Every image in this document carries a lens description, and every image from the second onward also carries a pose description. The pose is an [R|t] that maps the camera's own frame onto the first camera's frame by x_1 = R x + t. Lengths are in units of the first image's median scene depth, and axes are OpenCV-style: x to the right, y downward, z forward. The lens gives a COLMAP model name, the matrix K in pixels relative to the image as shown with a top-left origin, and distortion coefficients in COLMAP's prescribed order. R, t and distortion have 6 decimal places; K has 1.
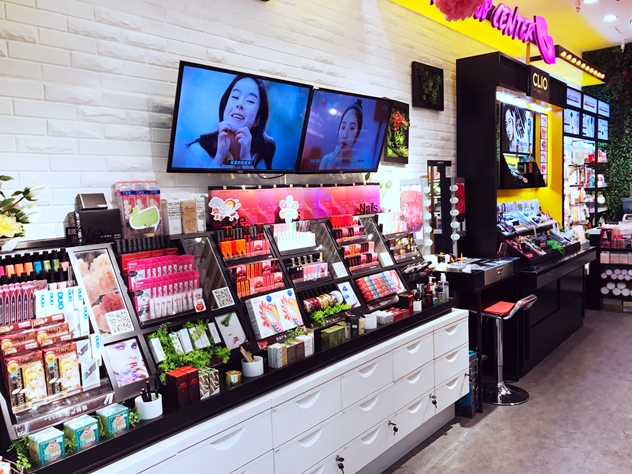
lens RADIAL K [[519.2, 0, 310.4], [0, 519.2, 233.4], [0, 0, 1]] dist [0.018952, -0.017566]
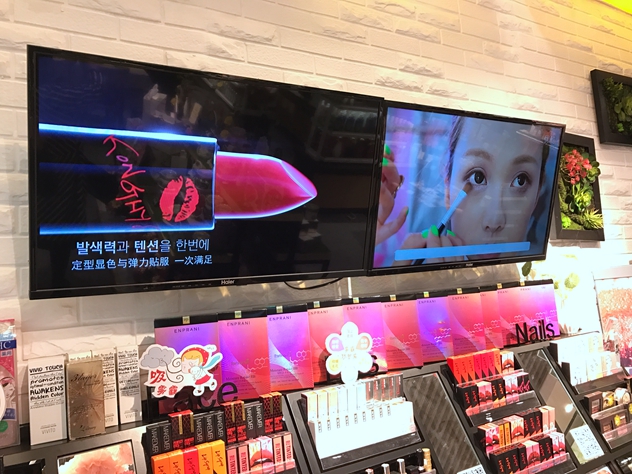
lens RADIAL K [[519.2, 0, 310.4], [0, 519.2, 233.4], [0, 0, 1]] dist [0.018952, -0.017566]
pose [[0.952782, -0.077404, -0.293623, 0.062729], [0.025865, 0.984138, -0.175508, -0.061999], [0.302550, 0.159626, 0.939672, 0.456460]]
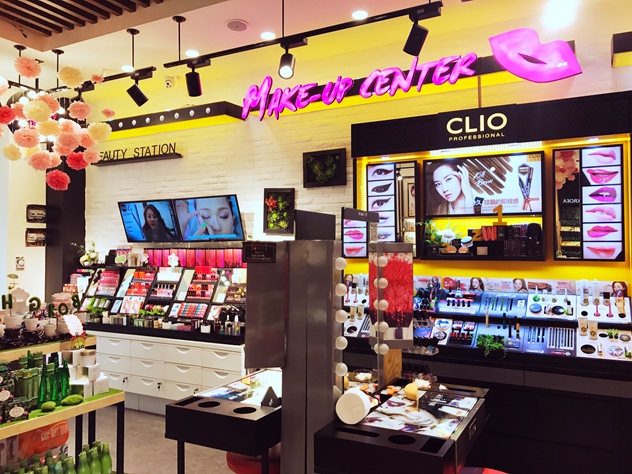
lens RADIAL K [[519.2, 0, 310.4], [0, 519.2, 233.4], [0, 0, 1]] dist [0.018952, -0.017566]
pose [[0.221401, 0.007077, -0.975157, 1.746753], [-0.089168, 0.995932, -0.013017, -0.148055], [0.971098, 0.089835, 0.221131, 0.926293]]
